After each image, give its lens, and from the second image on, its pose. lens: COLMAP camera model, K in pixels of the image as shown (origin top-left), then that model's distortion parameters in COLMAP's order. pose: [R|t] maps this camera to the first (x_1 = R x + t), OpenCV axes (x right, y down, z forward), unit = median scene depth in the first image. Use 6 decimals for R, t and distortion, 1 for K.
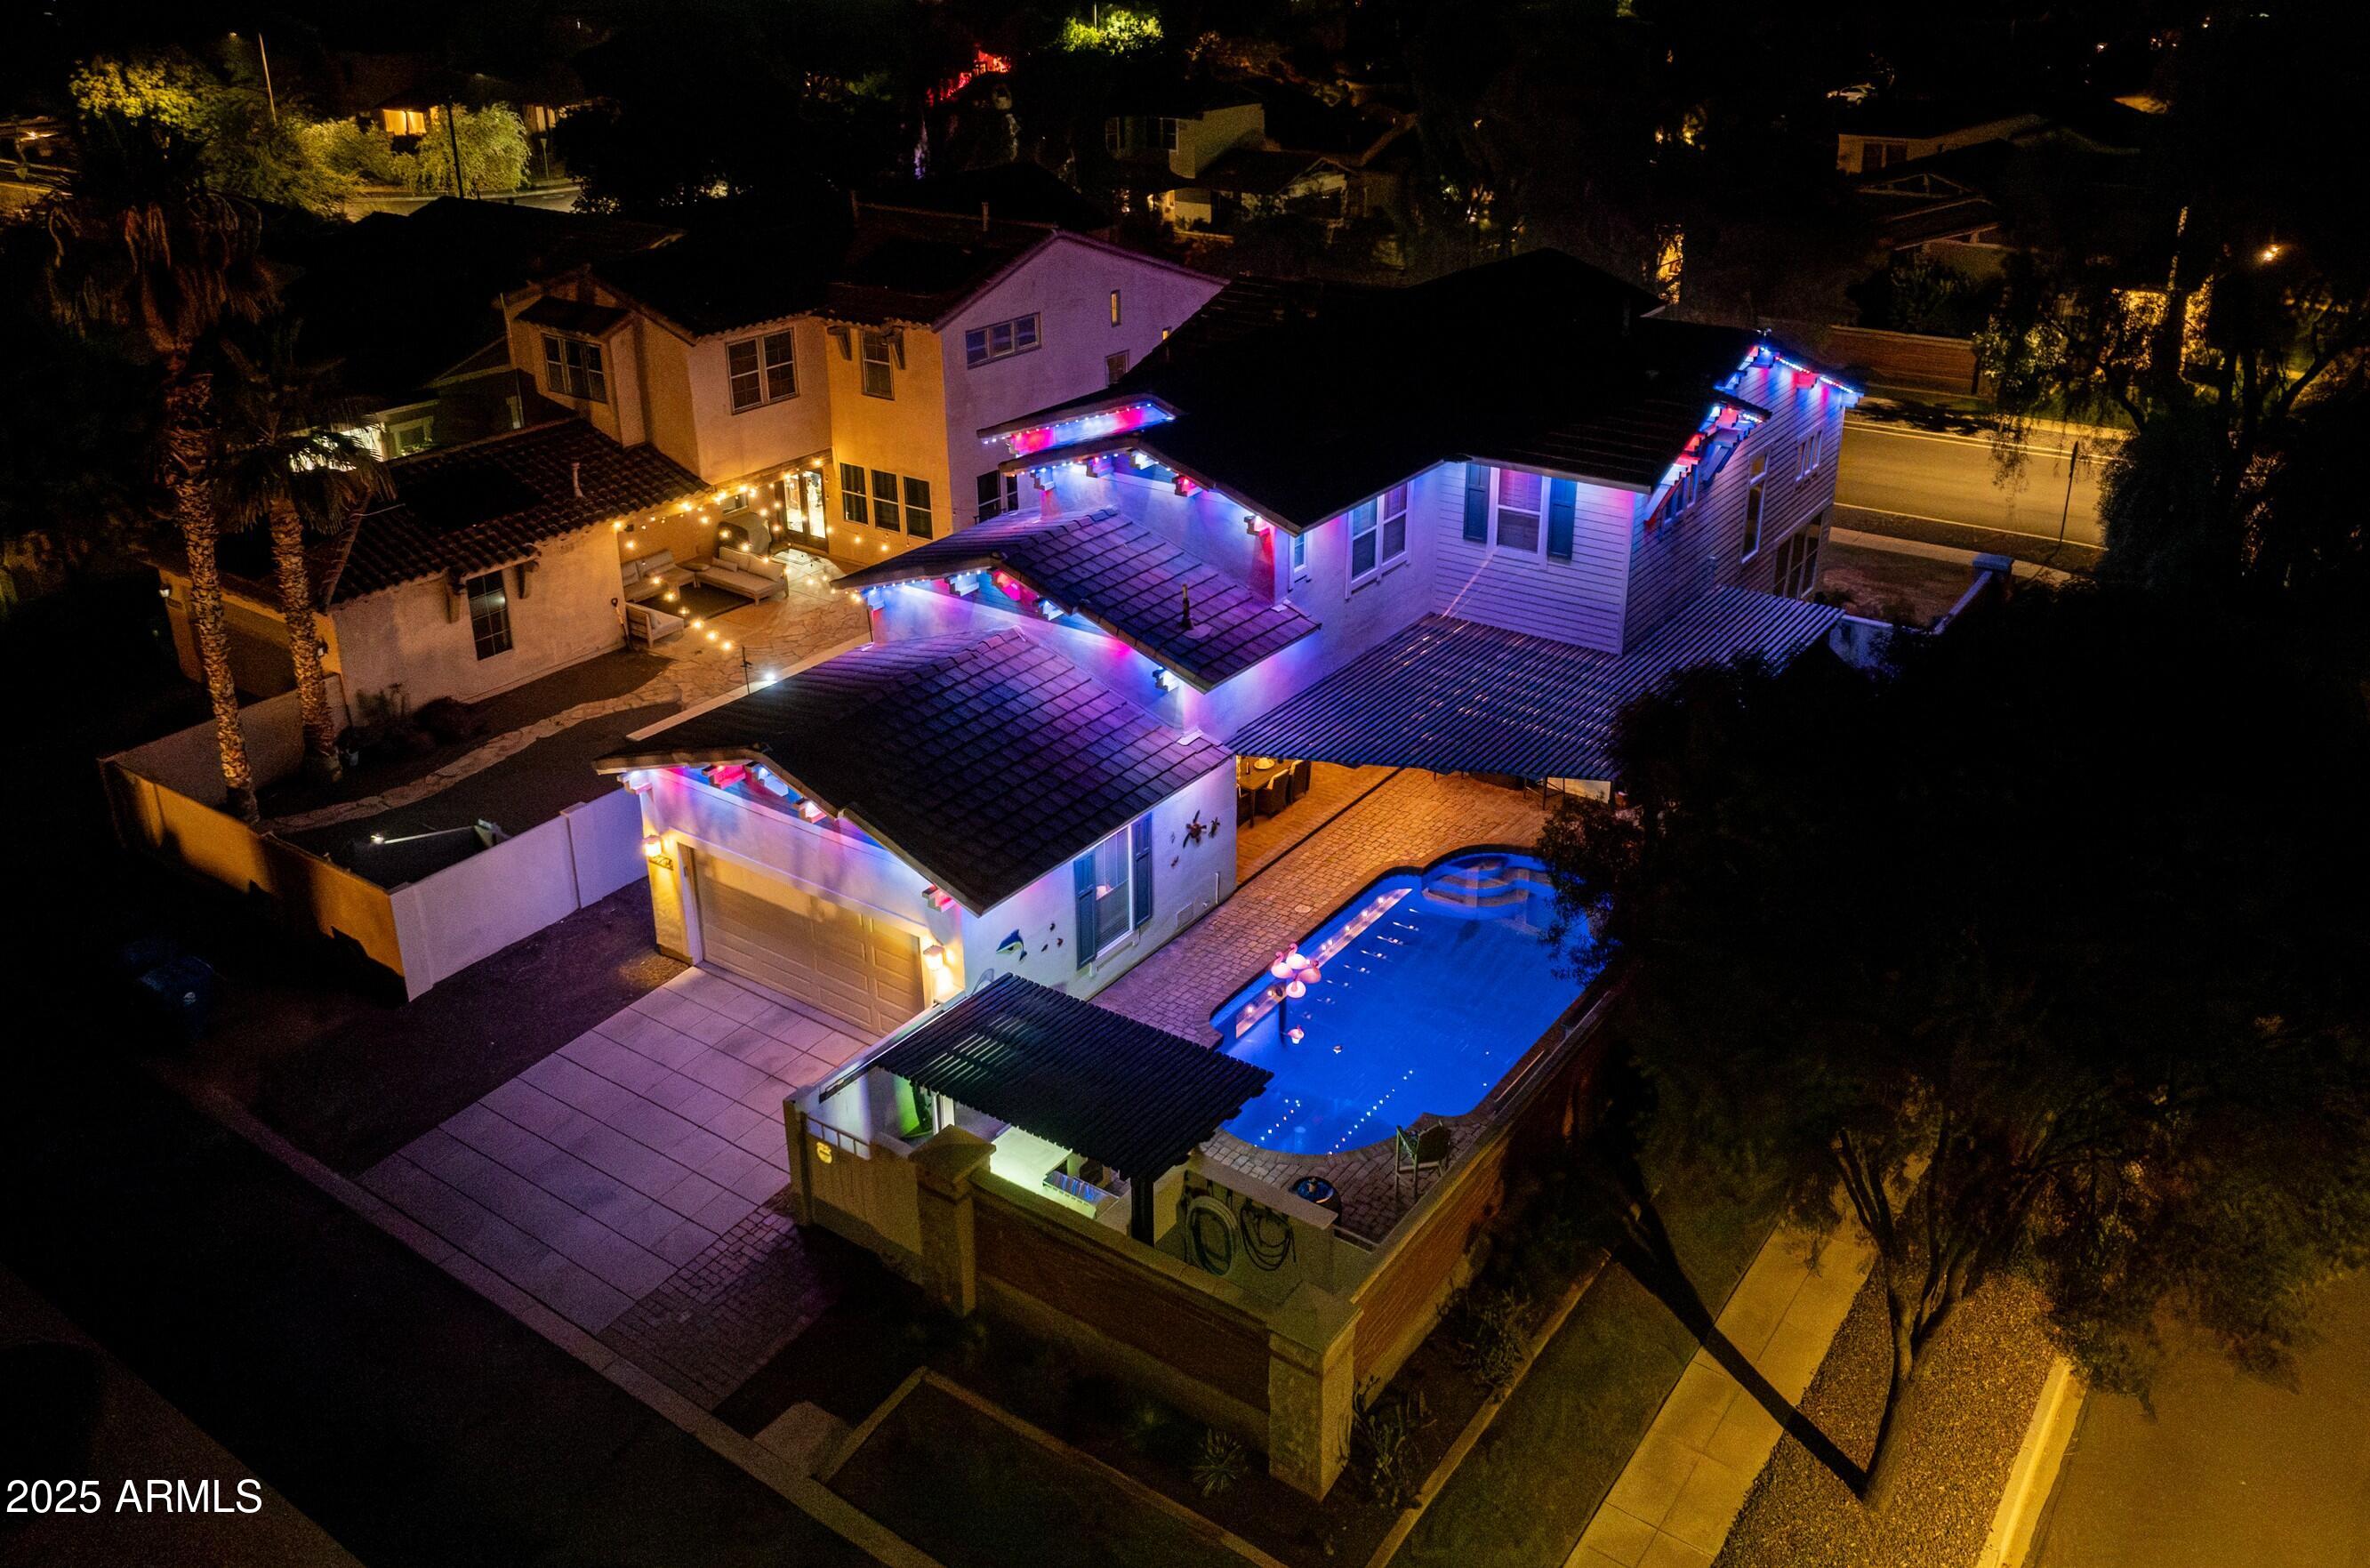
lens RADIAL K [[1776.7, 0, 1224.2], [0, 1776.7, 787.2], [0, 0, 1]] dist [-0.007265, 0.002315]
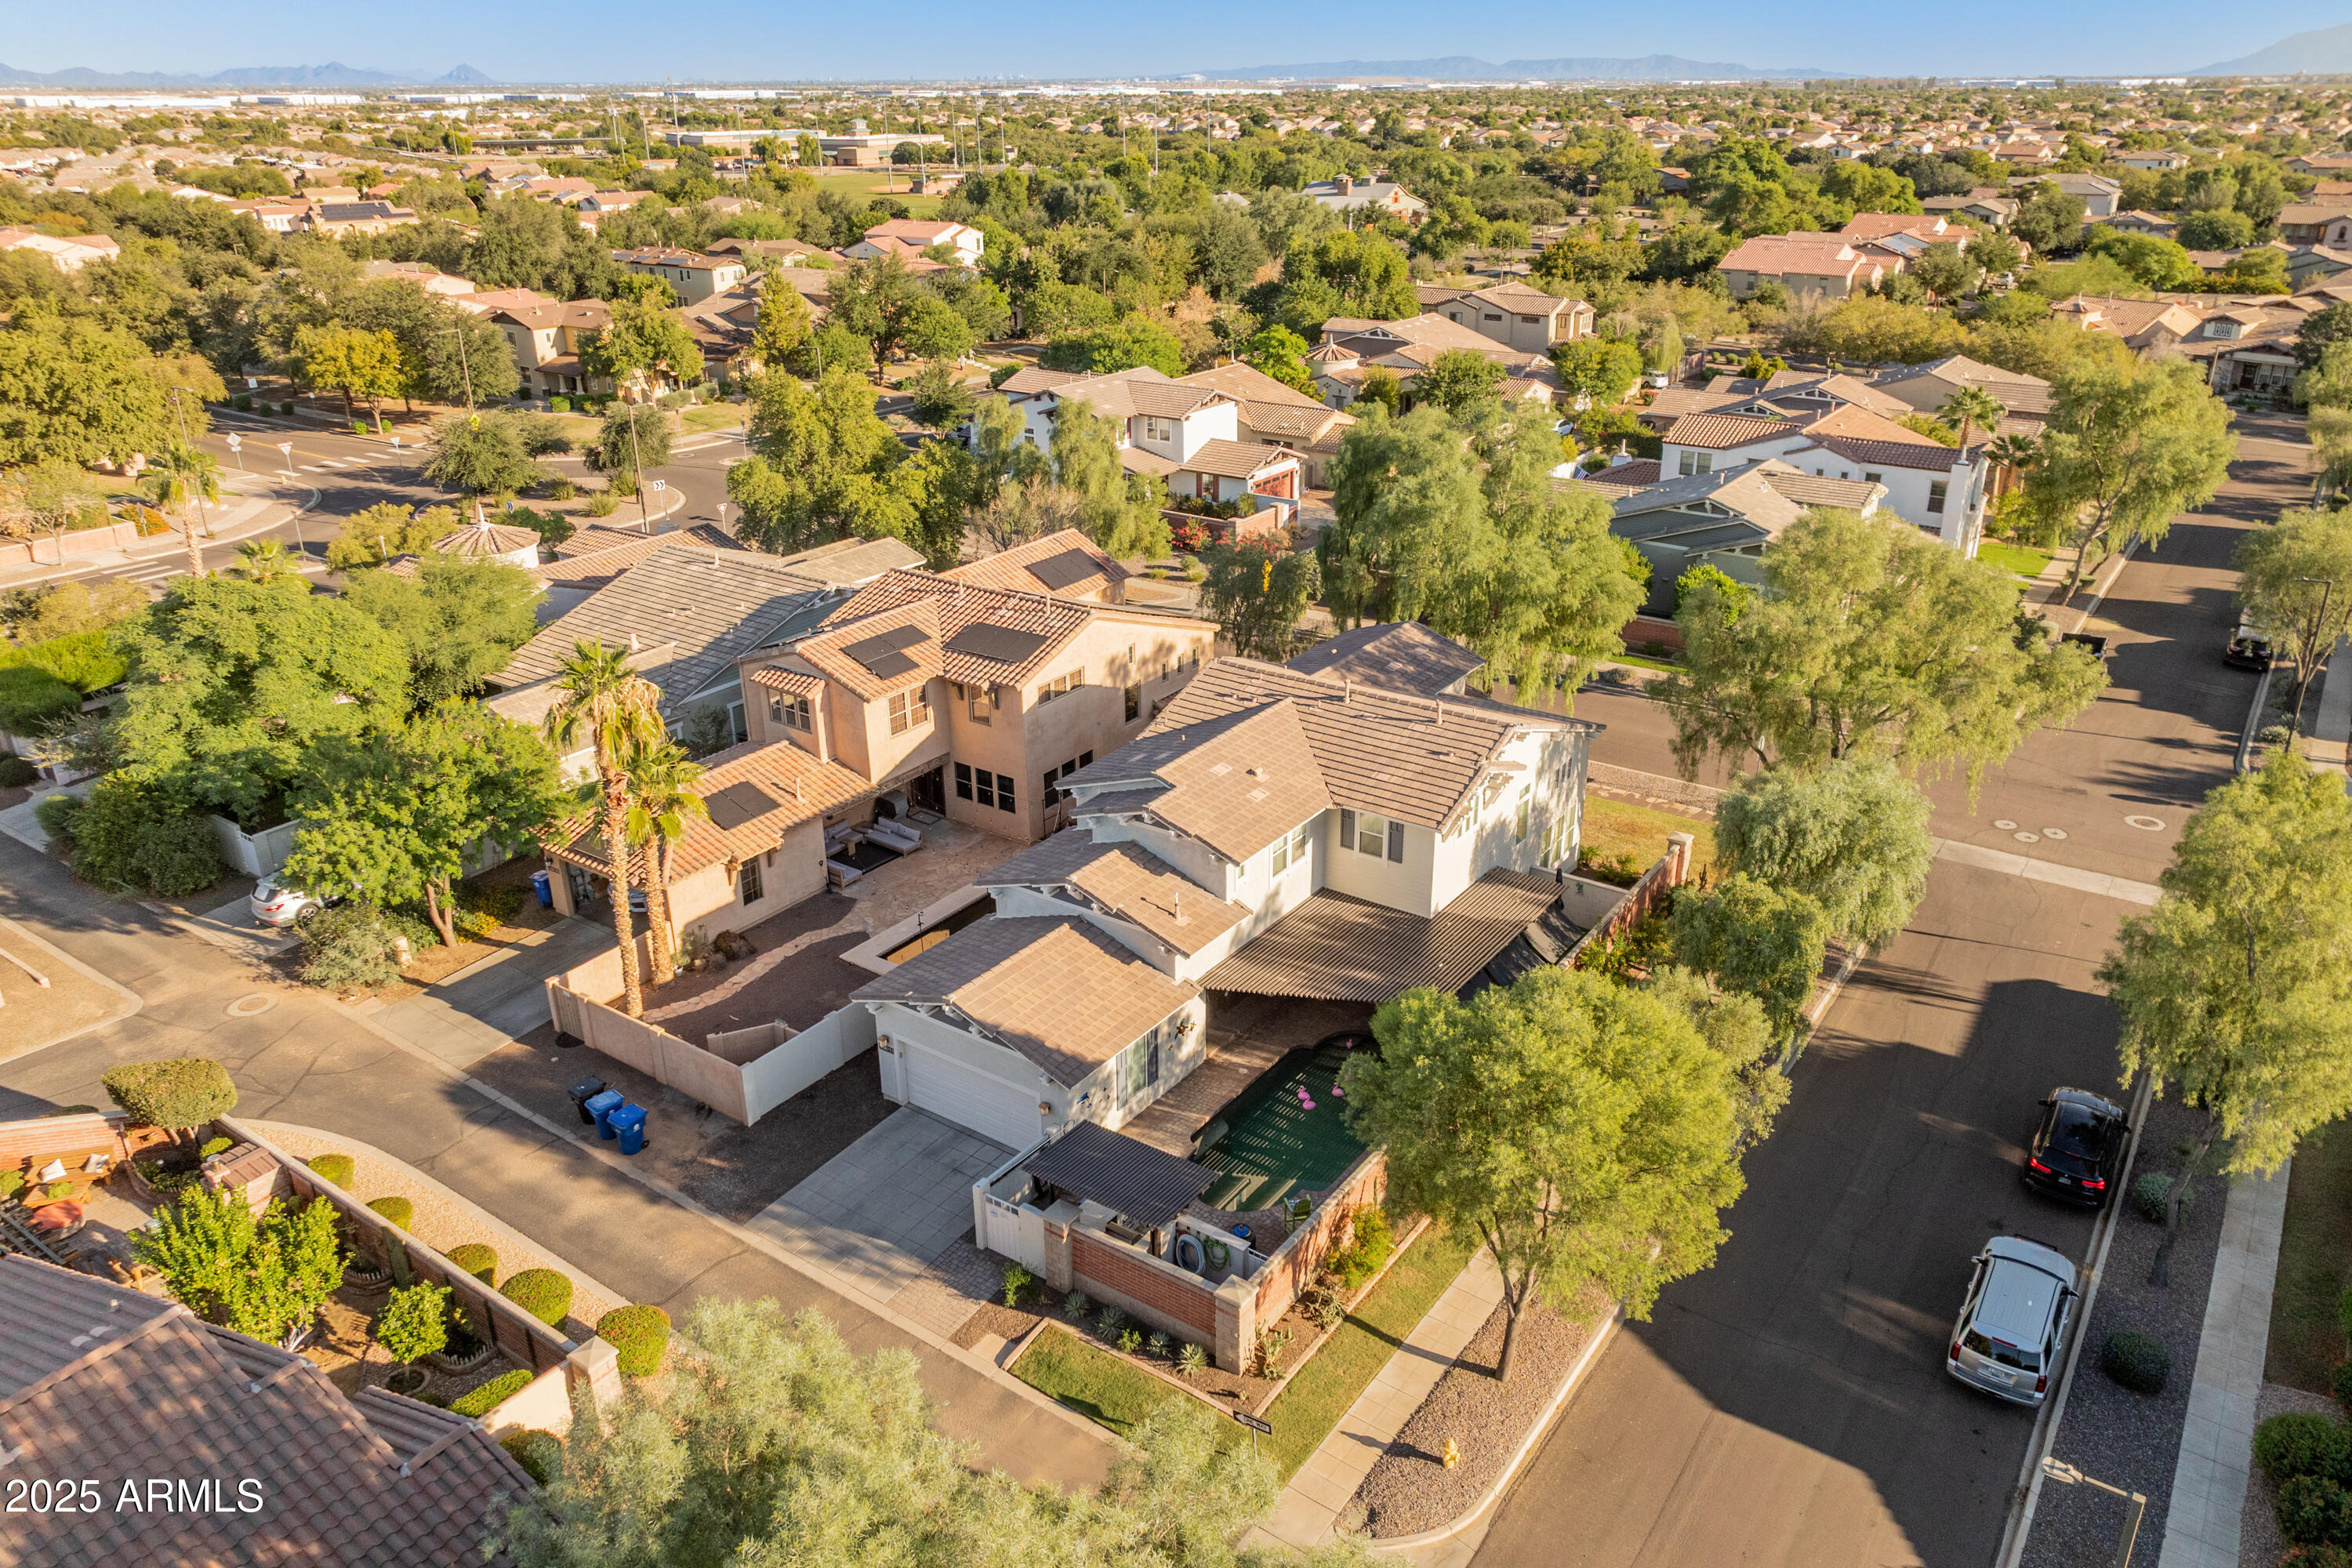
lens RADIAL K [[1636.3, 0, 1176.0], [0, 1636.3, 784.0], [0, 0, 1]] dist [-0.003468, -0.001356]
pose [[0.999731, -0.001057, -0.023165, 0.016004], [-0.000158, 0.998626, -0.052399, -0.132646], [0.023188, 0.052388, 0.998358, -0.640605]]
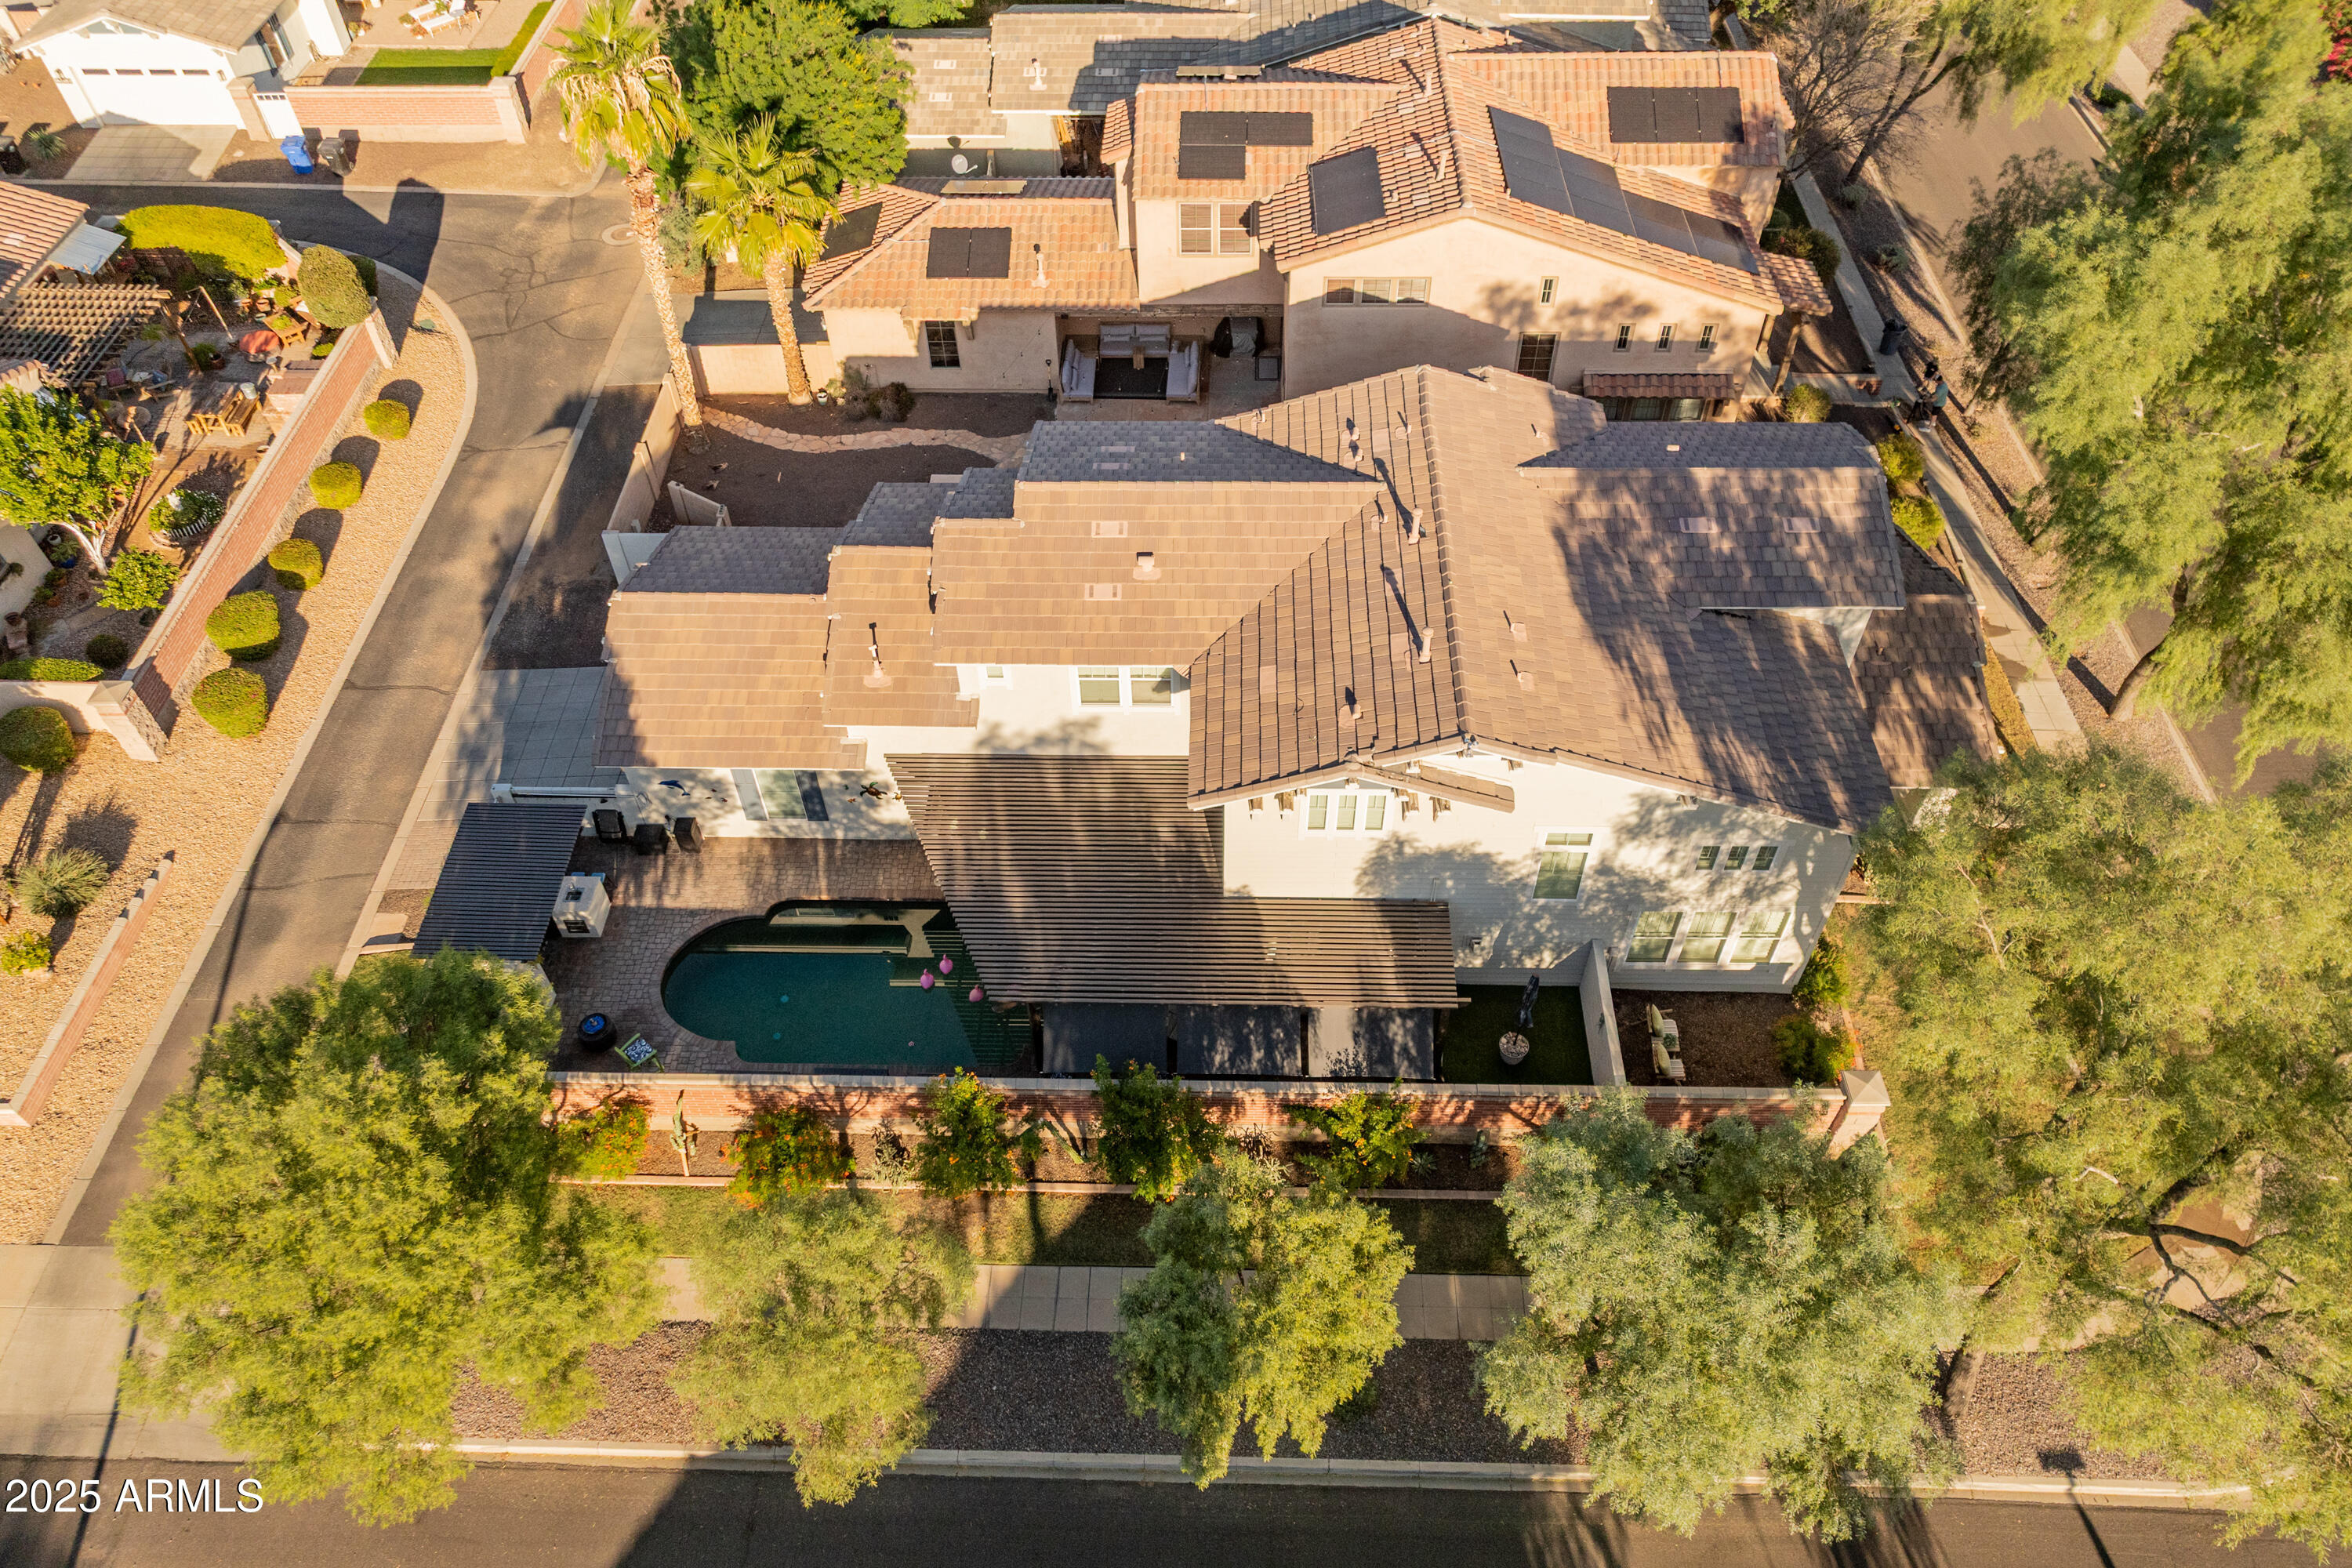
lens RADIAL K [[1636.3, 0, 1176.0], [0, 1636.3, 784.0], [0, 0, 1]] dist [-0.003468, -0.001356]
pose [[0.538774, 0.623247, -0.566822, 0.821372], [-0.358708, 0.778501, 0.515039, -0.713566], [0.762267, -0.074166, 0.642999, 0.349192]]
